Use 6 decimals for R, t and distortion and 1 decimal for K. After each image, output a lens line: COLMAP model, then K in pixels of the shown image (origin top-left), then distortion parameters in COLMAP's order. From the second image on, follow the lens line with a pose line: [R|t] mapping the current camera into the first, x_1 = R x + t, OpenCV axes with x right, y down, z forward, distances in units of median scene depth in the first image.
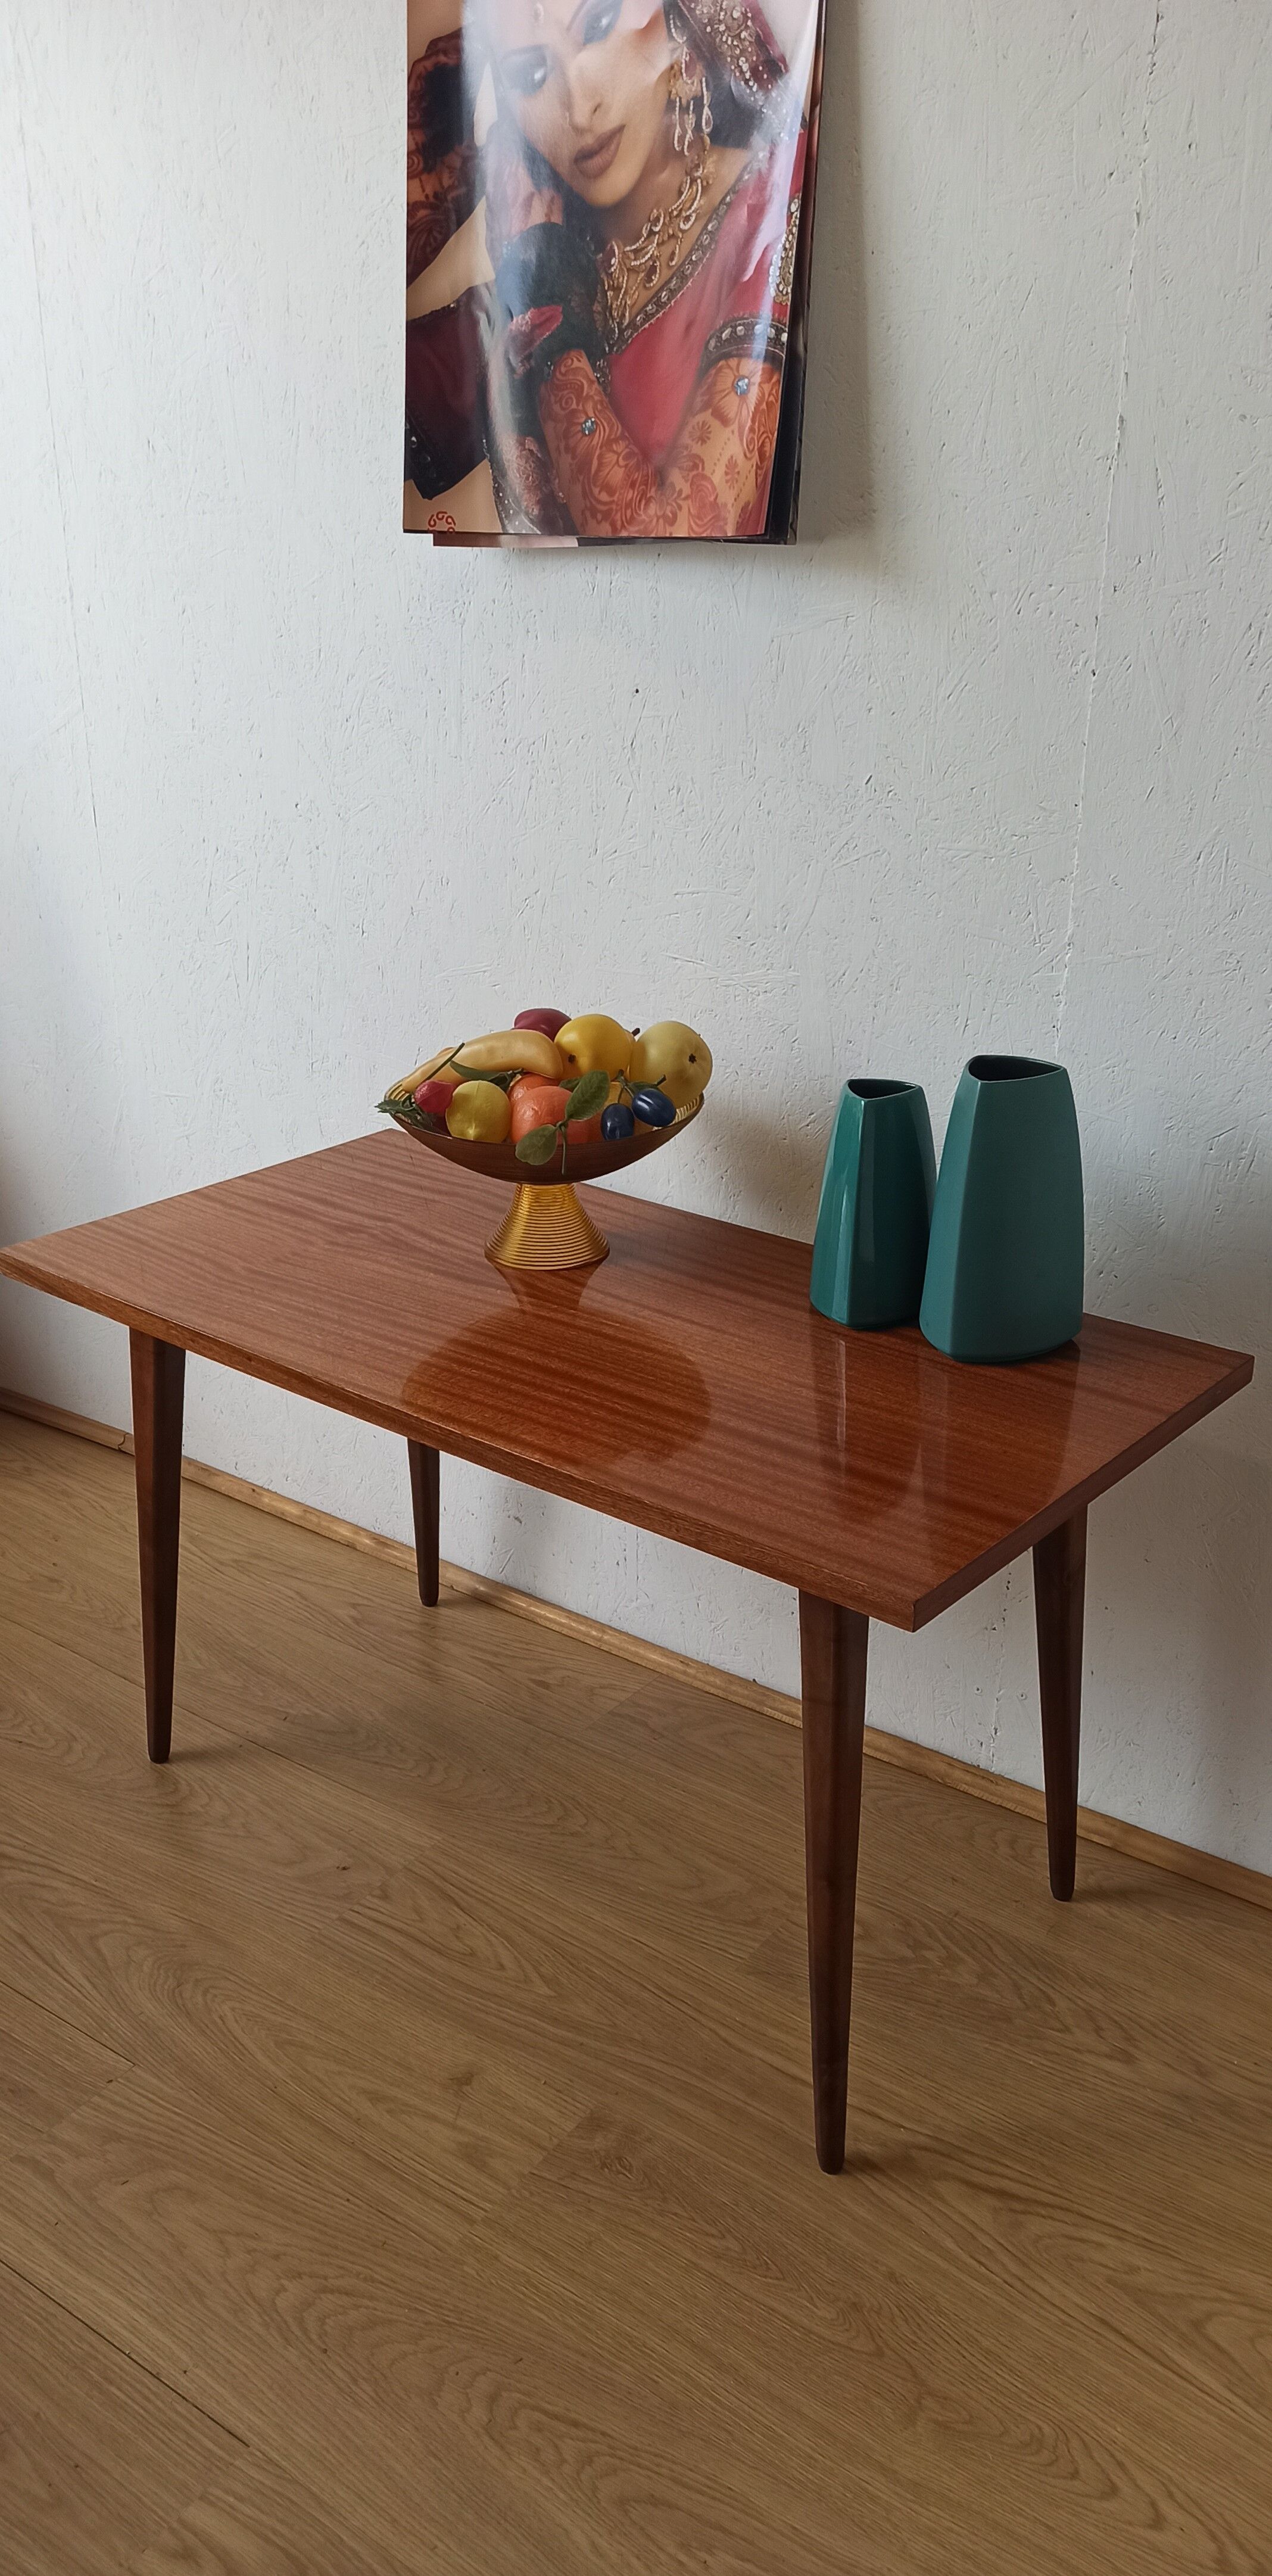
lens RADIAL K [[2003.0, 0, 636.8], [0, 2003.0, 1356.7], [0, 0, 1]] dist [0.059838, -0.064087]
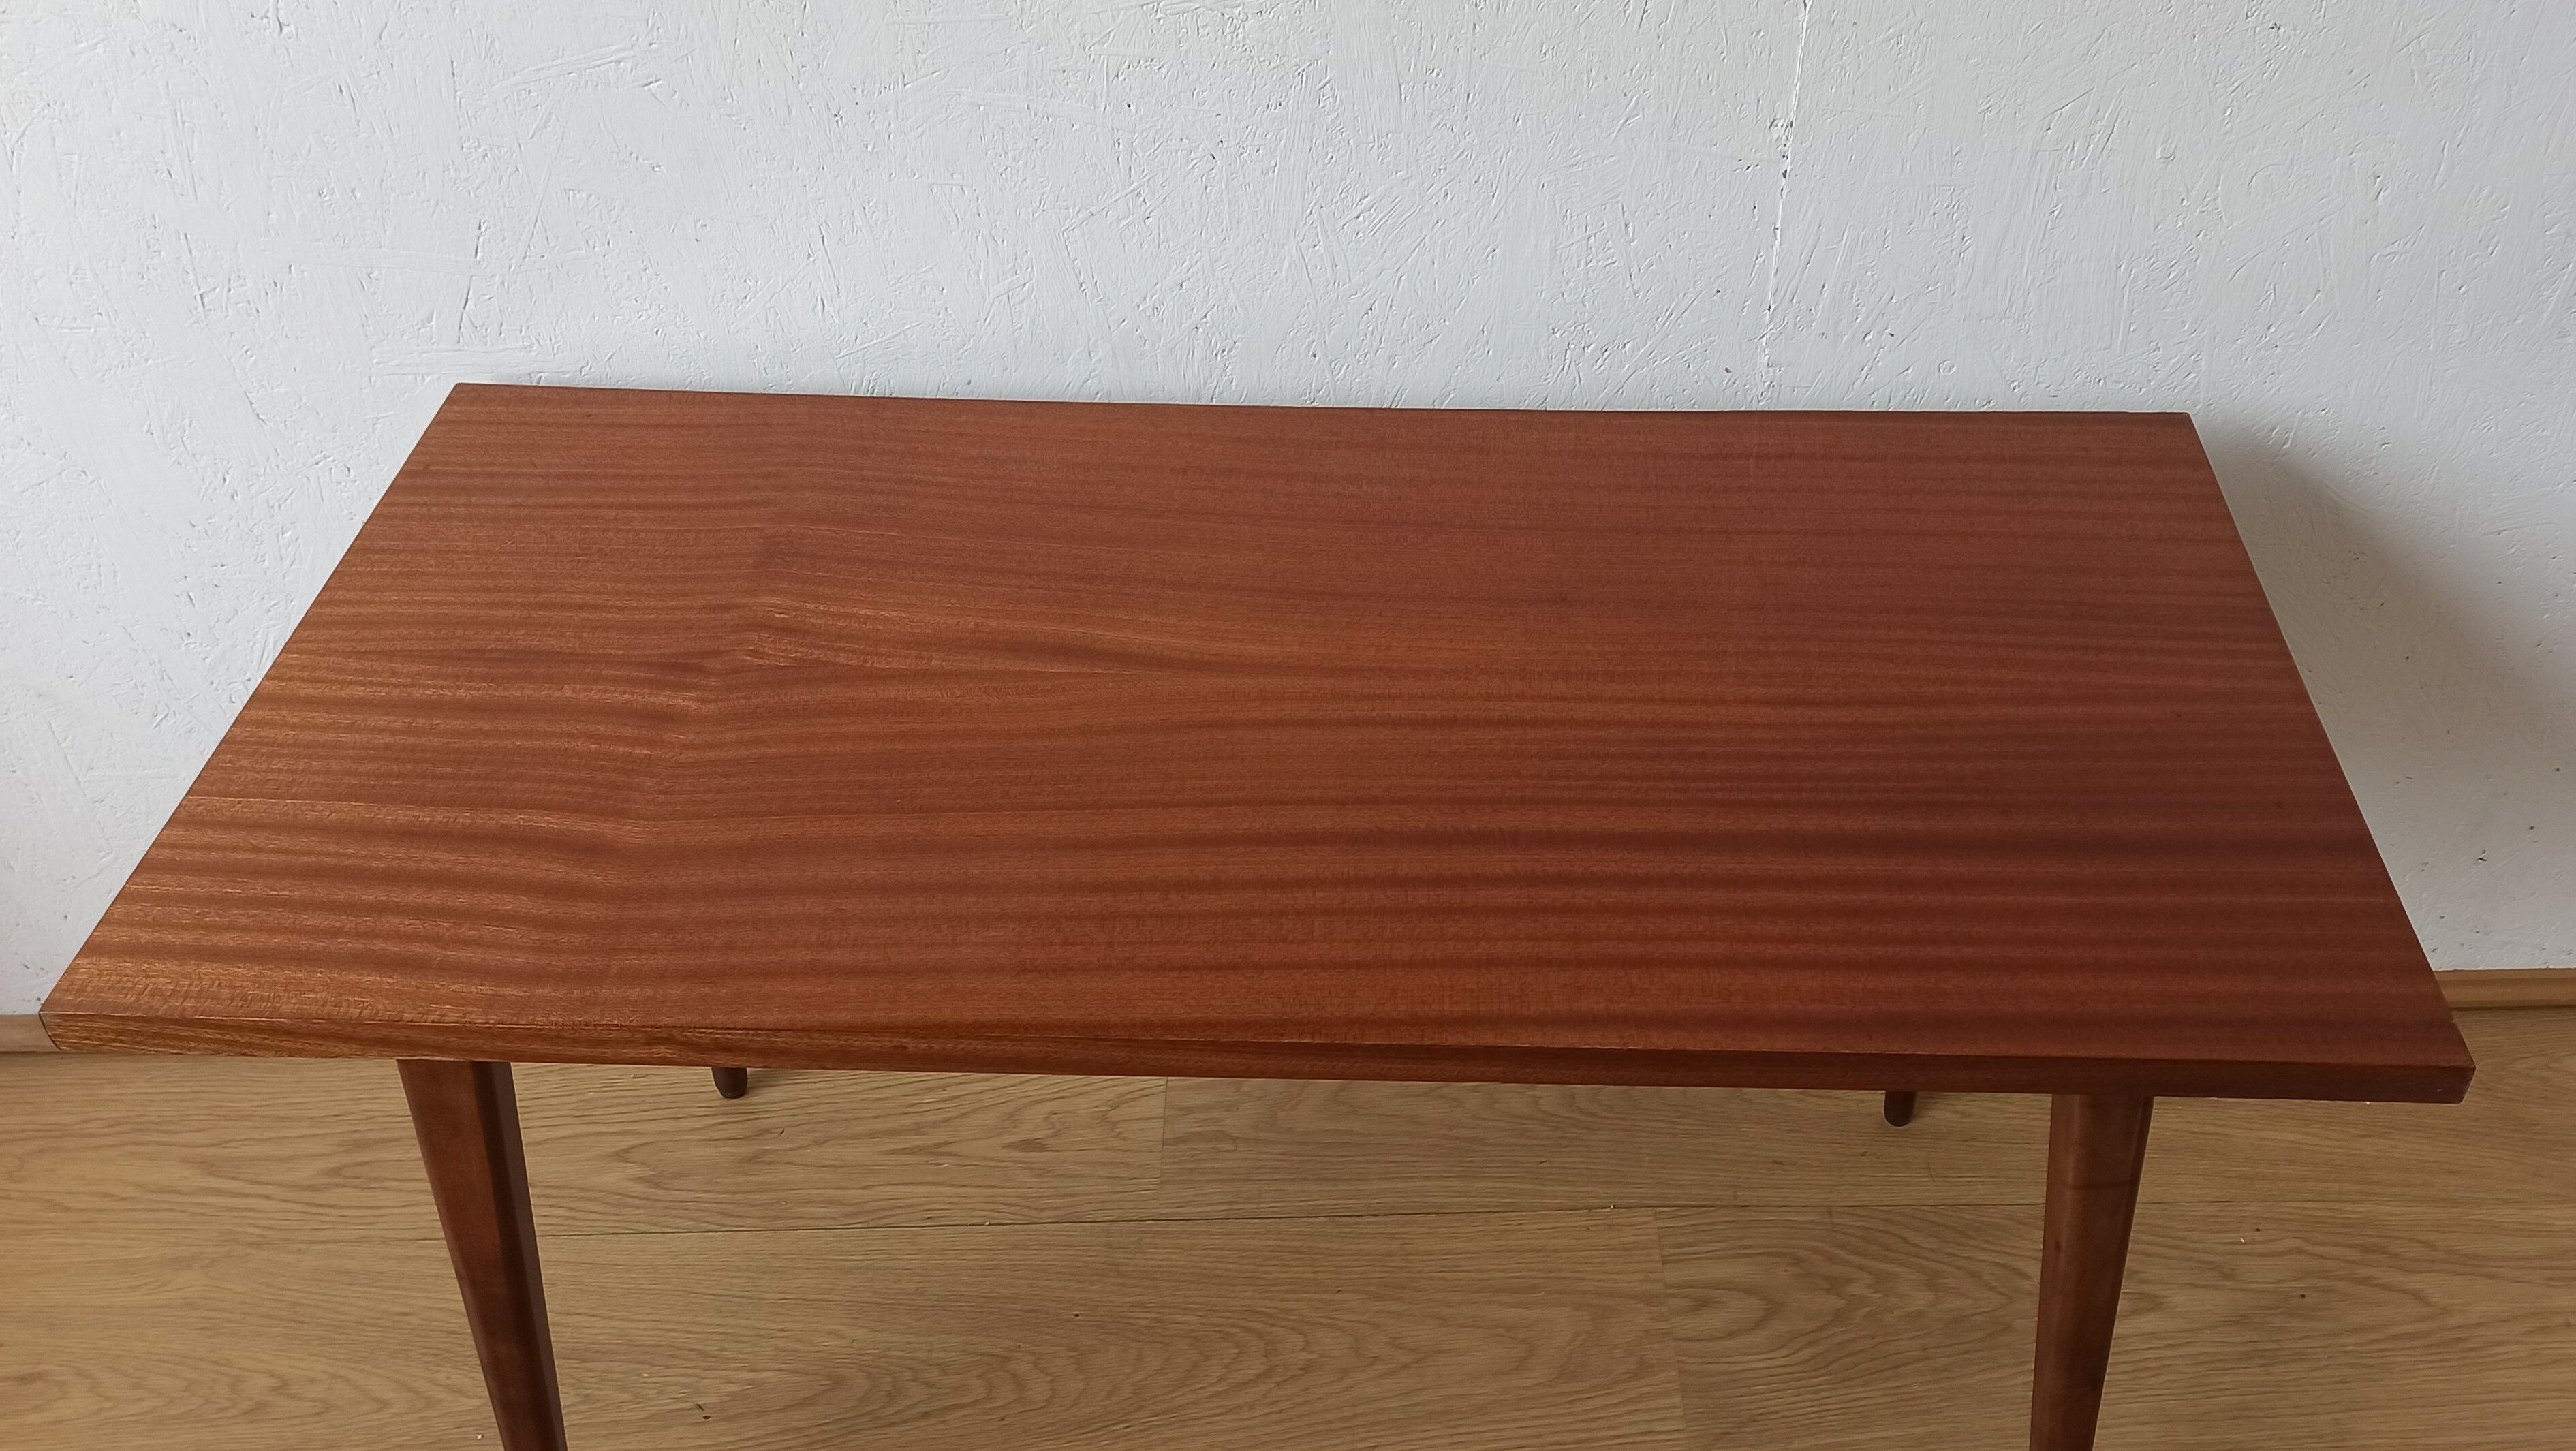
lens RADIAL K [[2340.1, 0, 1365.0], [0, 2340.1, 707.4], [0, 0, 1]] dist [0.040203, 0.000000]
pose [[0.783547, -0.385487, 0.487292, -0.348805], [0.240249, 0.911238, 0.334552, -0.240895], [-0.573005, -0.145065, 0.806611, 0.452909]]
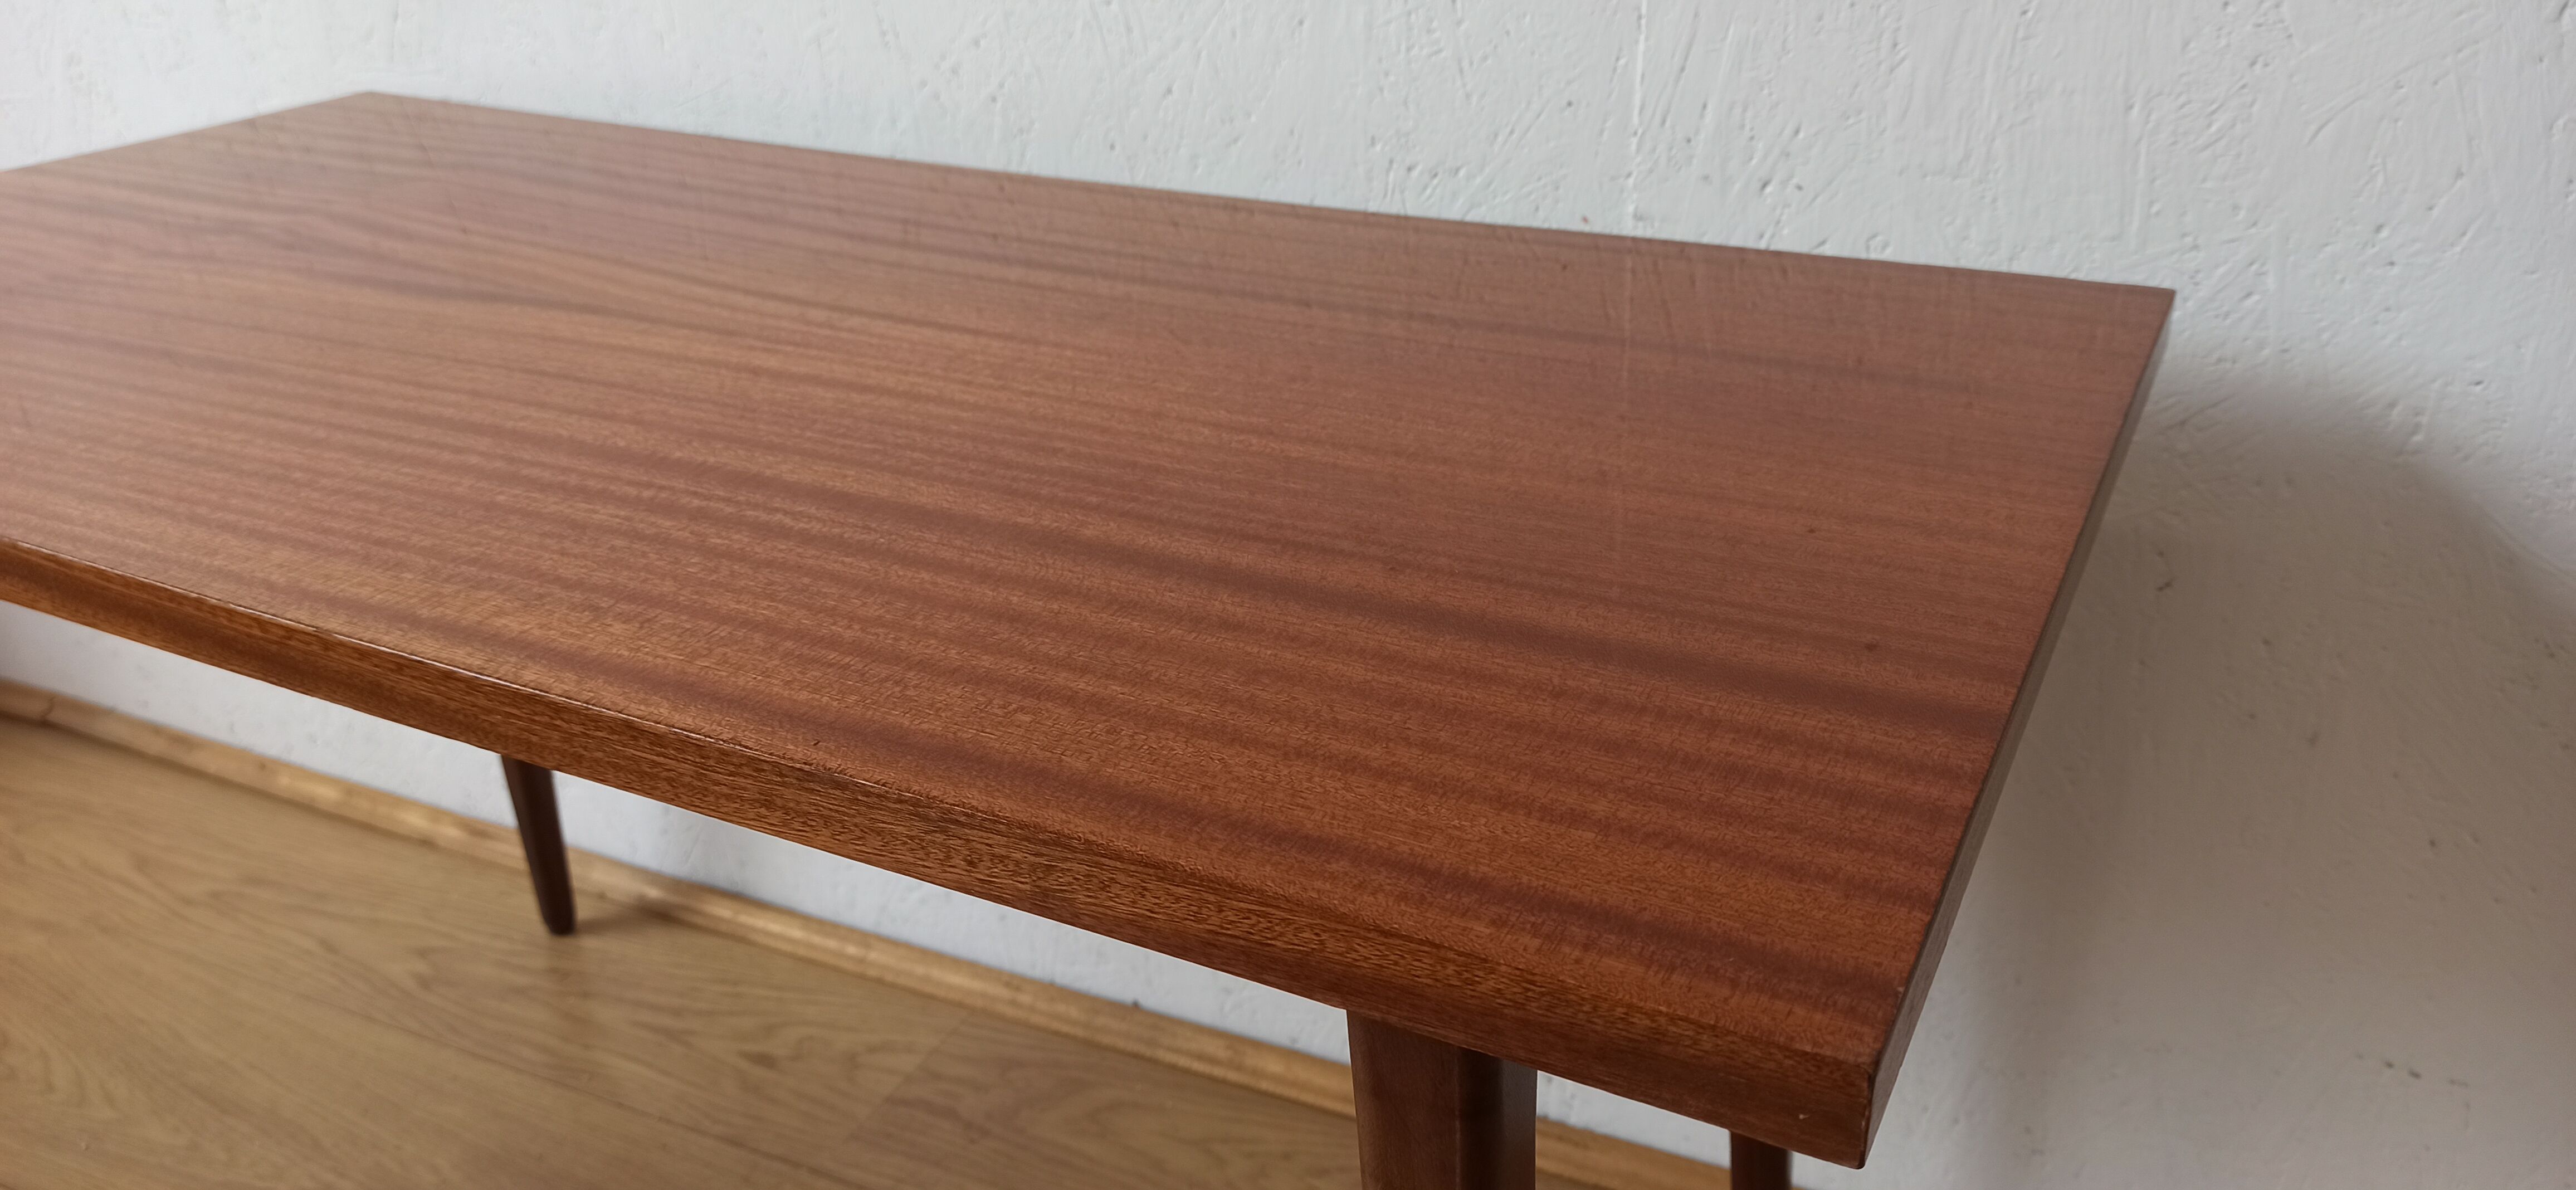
lens RADIAL K [[1885.3, 0, 1287.5], [0, 1885.3, 600.2], [0, 0, 1]] dist [0.057778, -0.065814]
pose [[0.977573, -0.098955, 0.185900, 0.014097], [0.092236, 0.994744, 0.044472, 0.029856], [-0.189324, -0.026328, 0.981562, 0.570612]]
